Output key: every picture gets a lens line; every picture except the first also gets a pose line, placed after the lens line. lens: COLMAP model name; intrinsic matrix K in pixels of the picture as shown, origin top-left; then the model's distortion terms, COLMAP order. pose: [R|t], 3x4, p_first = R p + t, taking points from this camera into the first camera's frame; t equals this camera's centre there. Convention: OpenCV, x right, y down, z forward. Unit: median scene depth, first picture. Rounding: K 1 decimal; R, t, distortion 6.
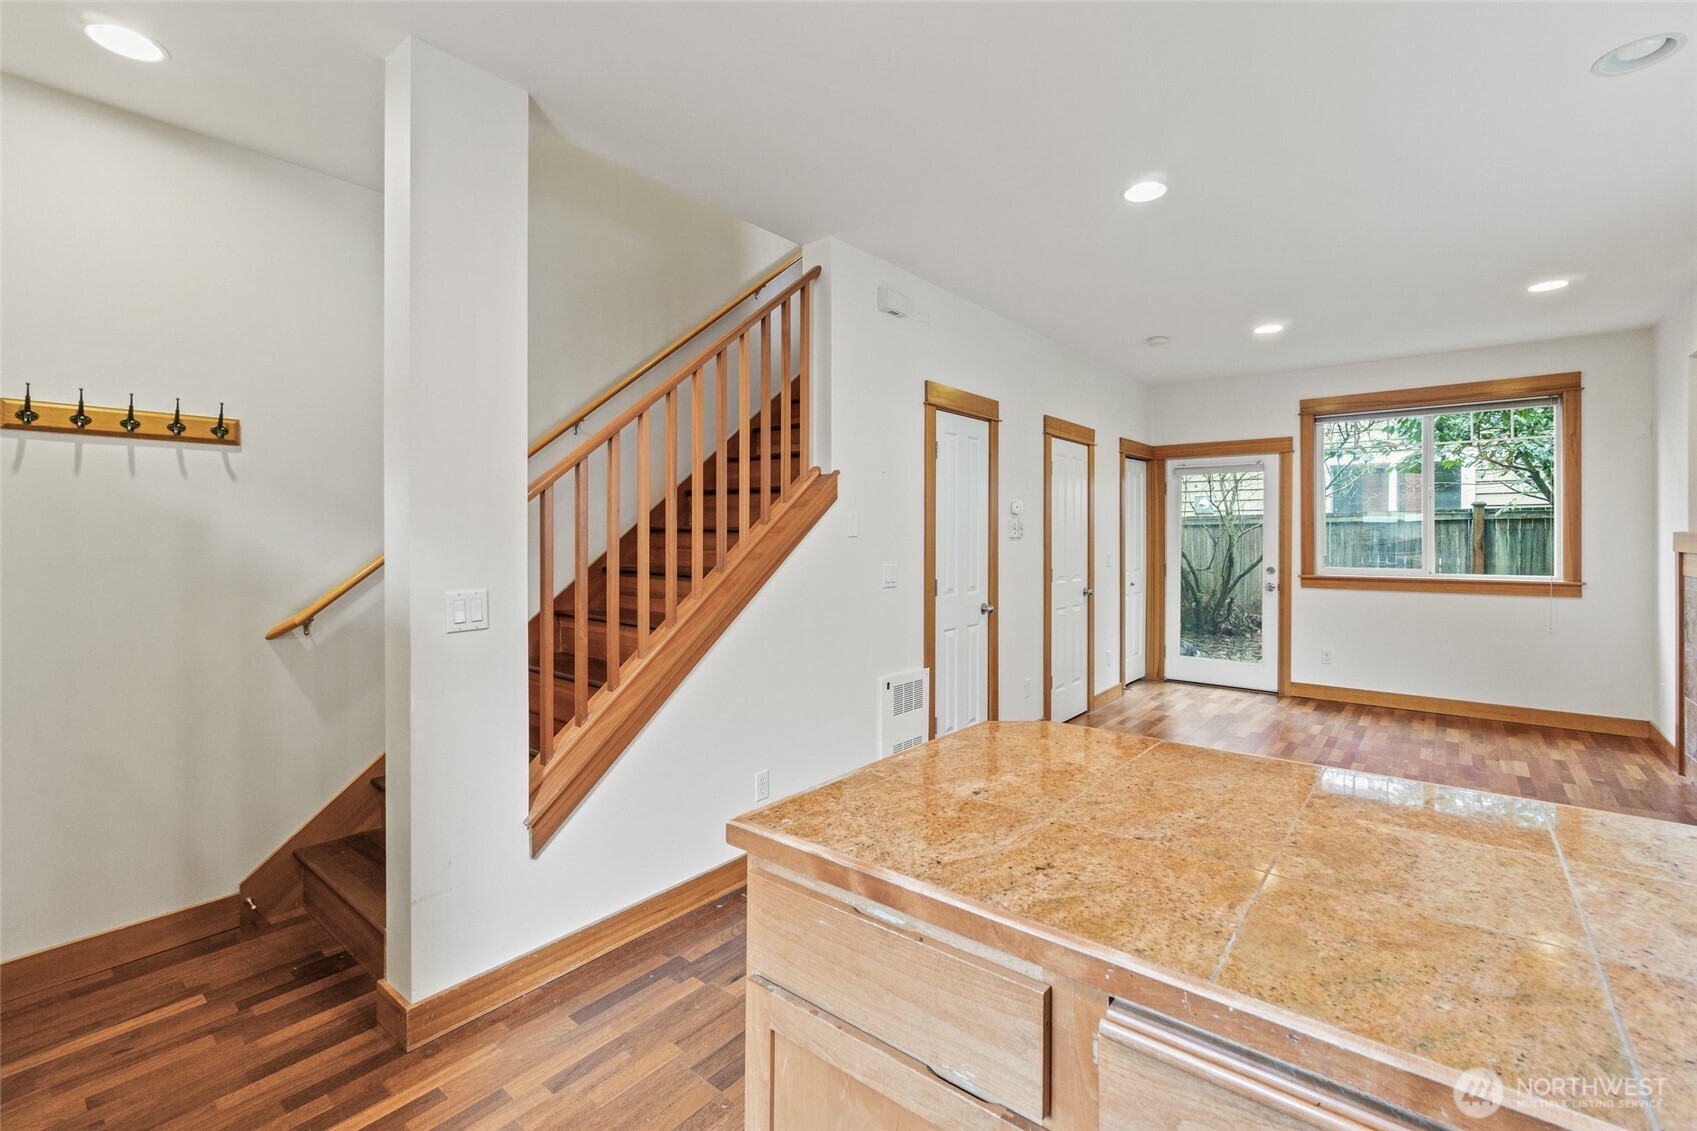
lens RADIAL K [[738.2, 0, 829.9], [0, 738.2, 539.3], [0, 0, 1]] dist [-0.007967, -0.000055]
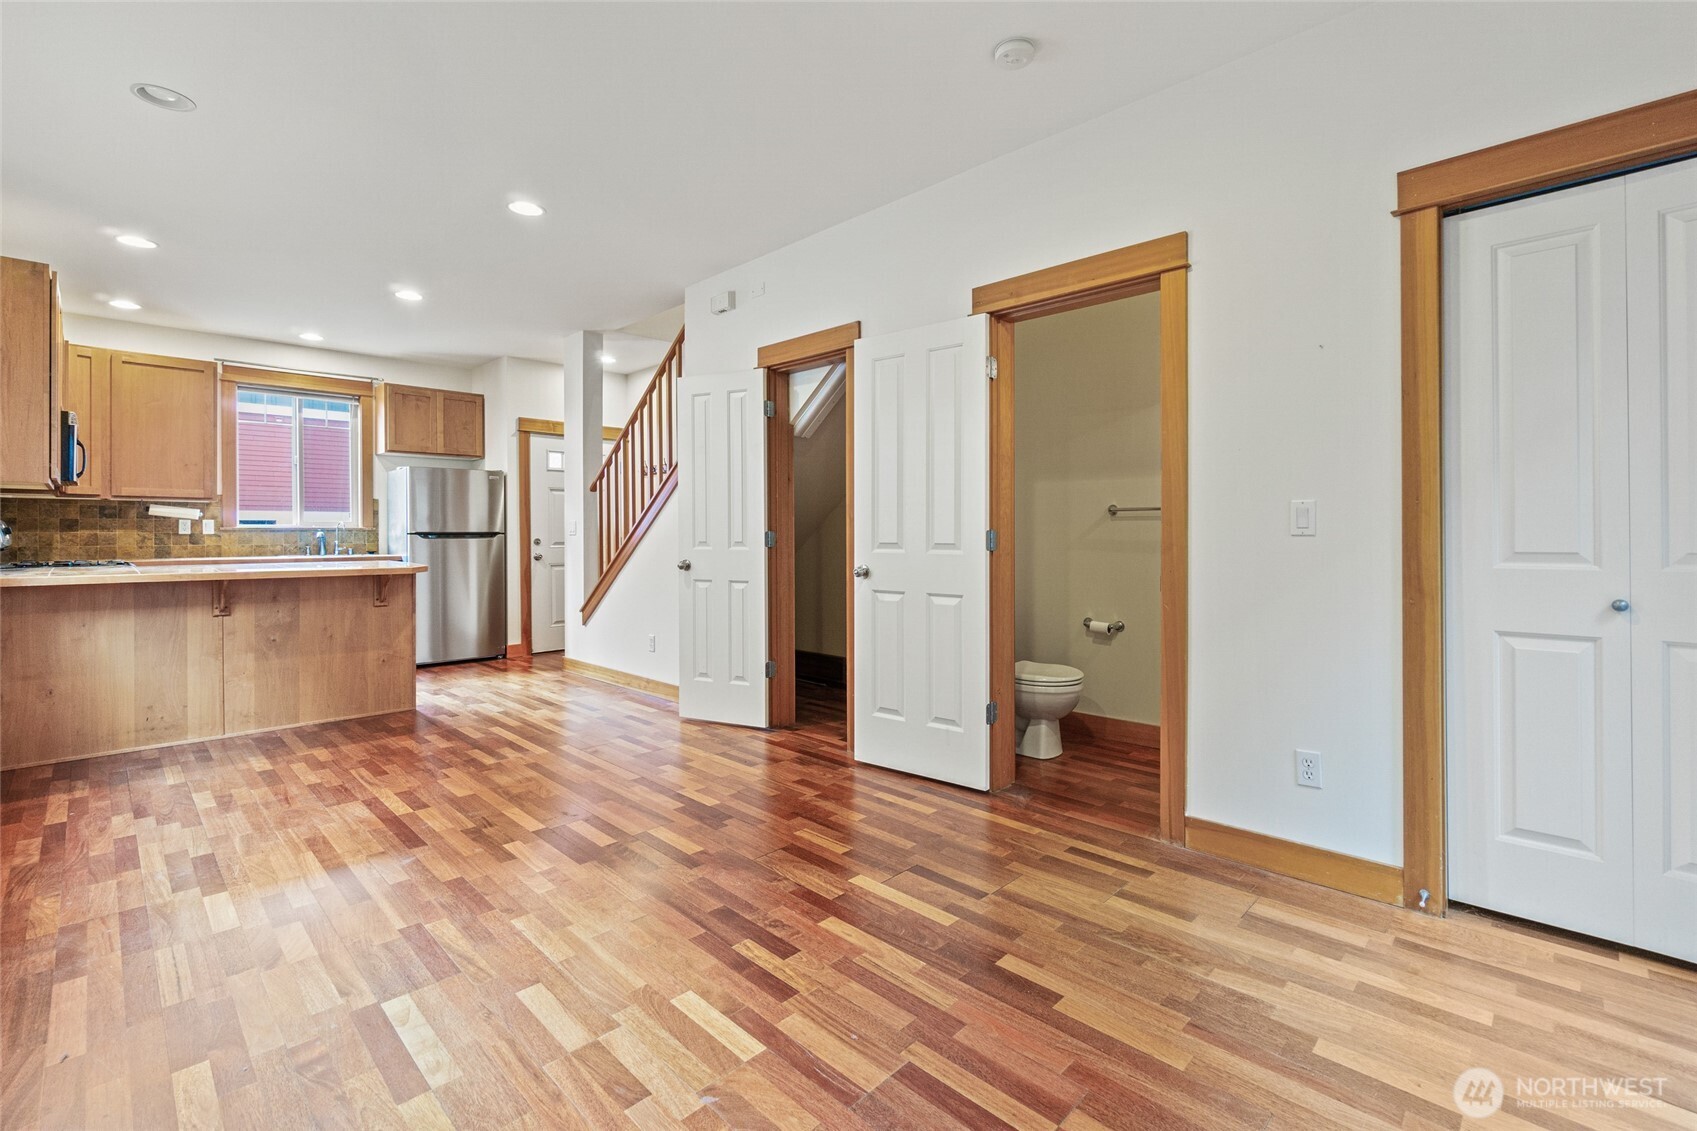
lens RADIAL K [[745.9, 0, 838.7], [0, 745.9, 538.1], [0, 0, 1]] dist [-0.003776, 0.000405]
pose [[-0.082584, 0.008916, -0.996544, 0.850641], [-0.005683, 0.999940, 0.009417, 0.038814], [0.996568, 0.006441, -0.082529, 0.841960]]
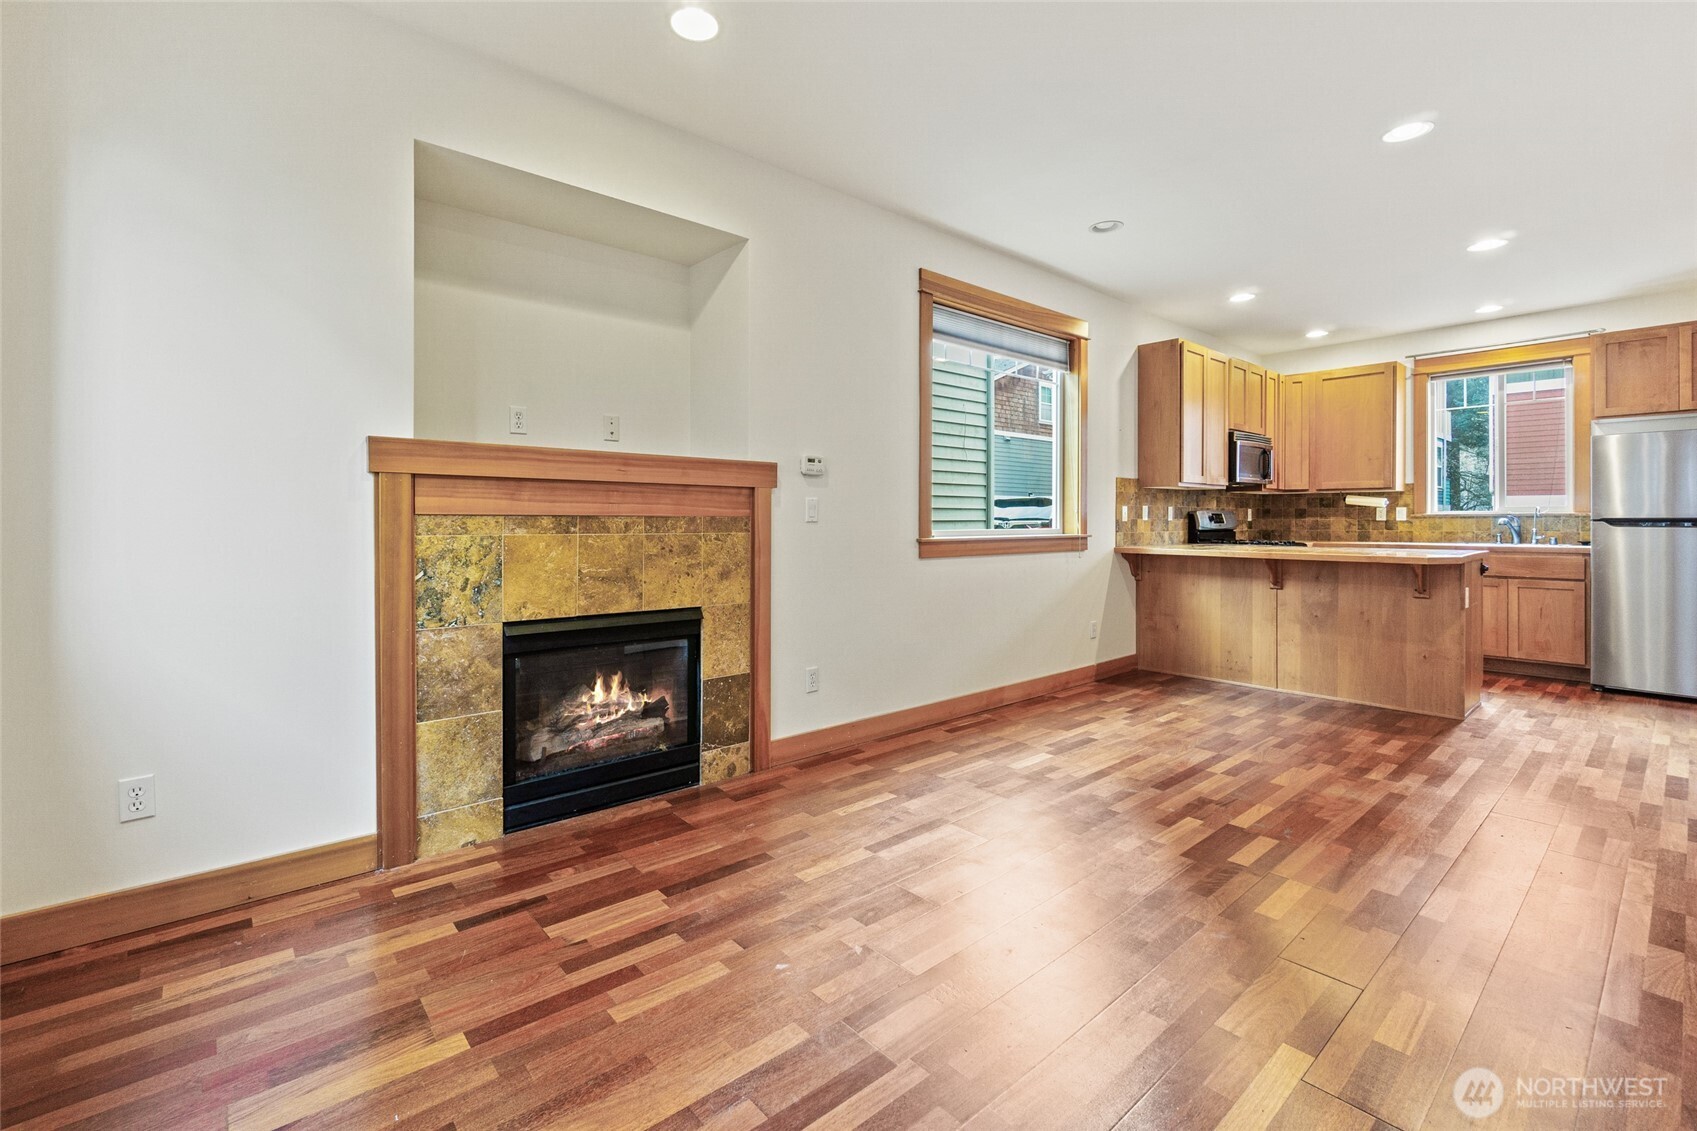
lens RADIAL K [[742.1, 0, 839.1], [0, 742.1, 526.0], [0, 0, 1]] dist [-0.004538, 0.000740]
pose [[-0.987642, 0.001902, 0.156713, 0.546459], [0.004021, 0.999905, 0.013210, 0.038173], [-0.156672, 0.013677, -0.987556, 1.116727]]
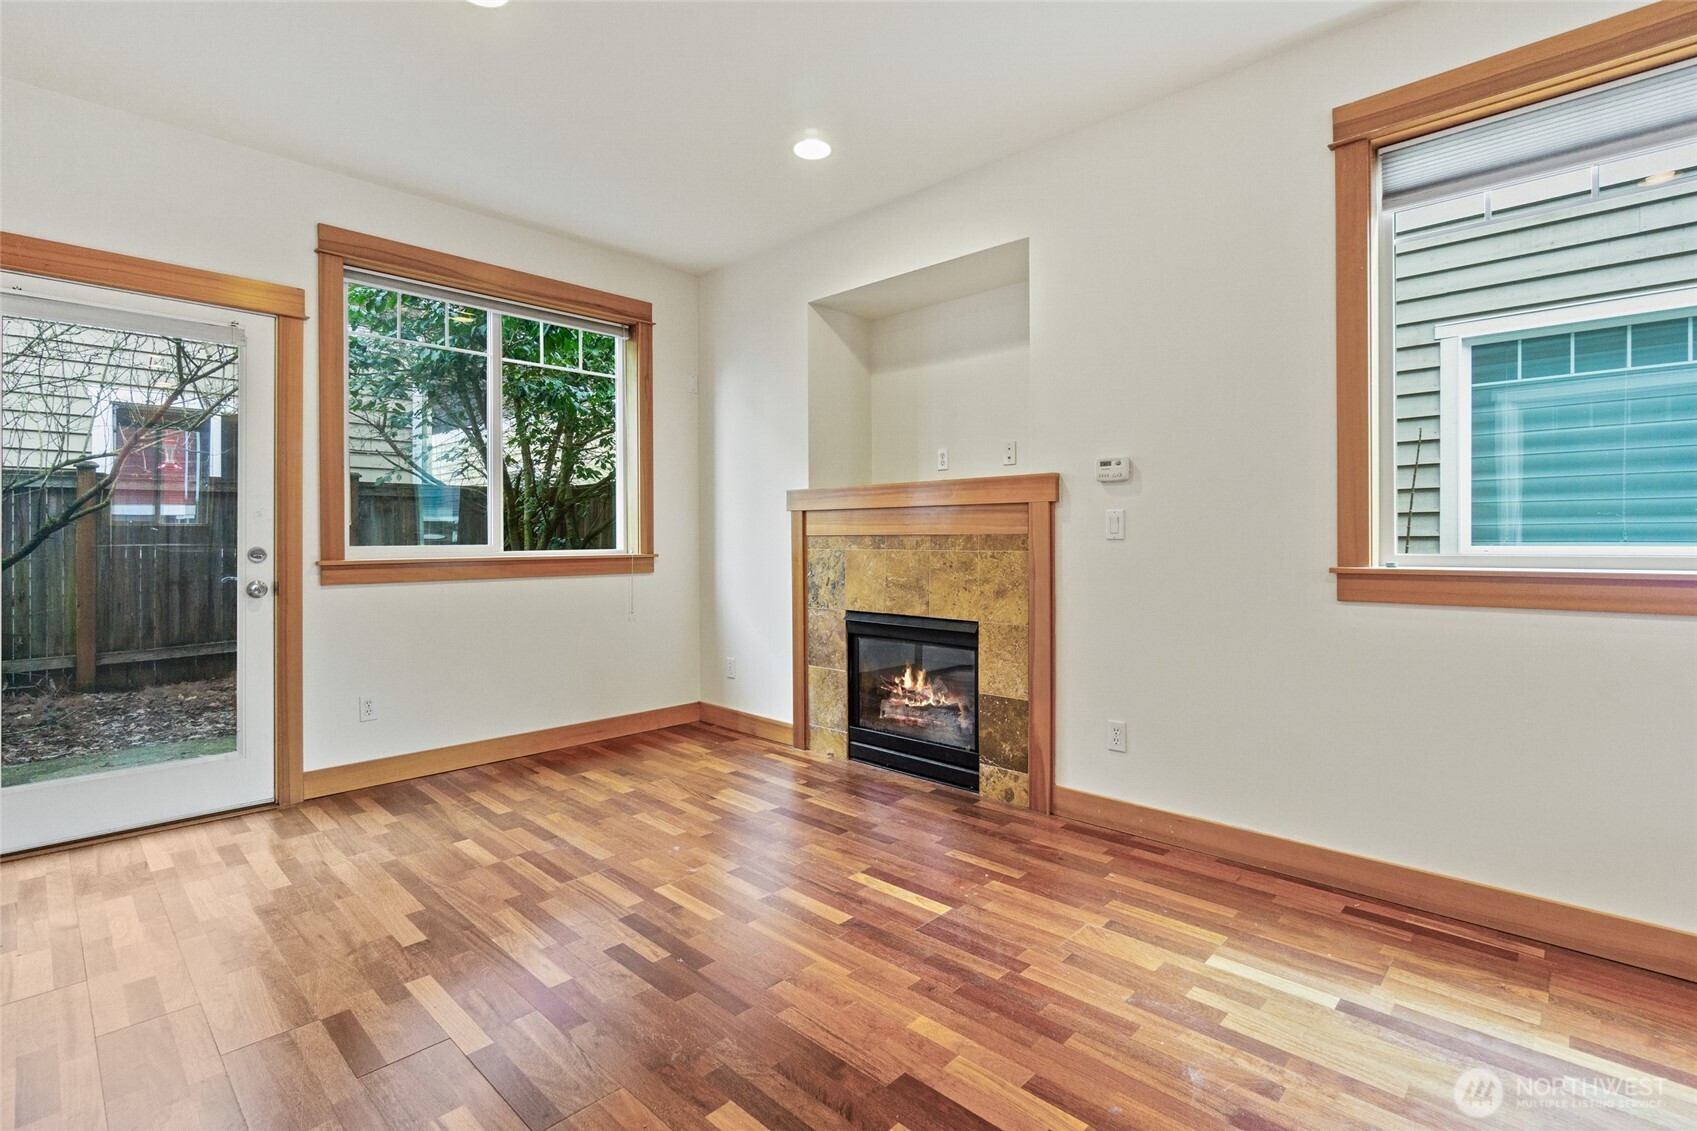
lens RADIAL K [[794.6, 0, 839.5], [0, 794.6, 542.8], [0, 0, 1]] dist [-0.003146, 0.000026]
pose [[0.064588, -0.001408, 0.997911, 0.115519], [0.011445, 0.999934, 0.000670, 0.042699], [-0.997846, 0.011378, 0.064600, 0.652391]]
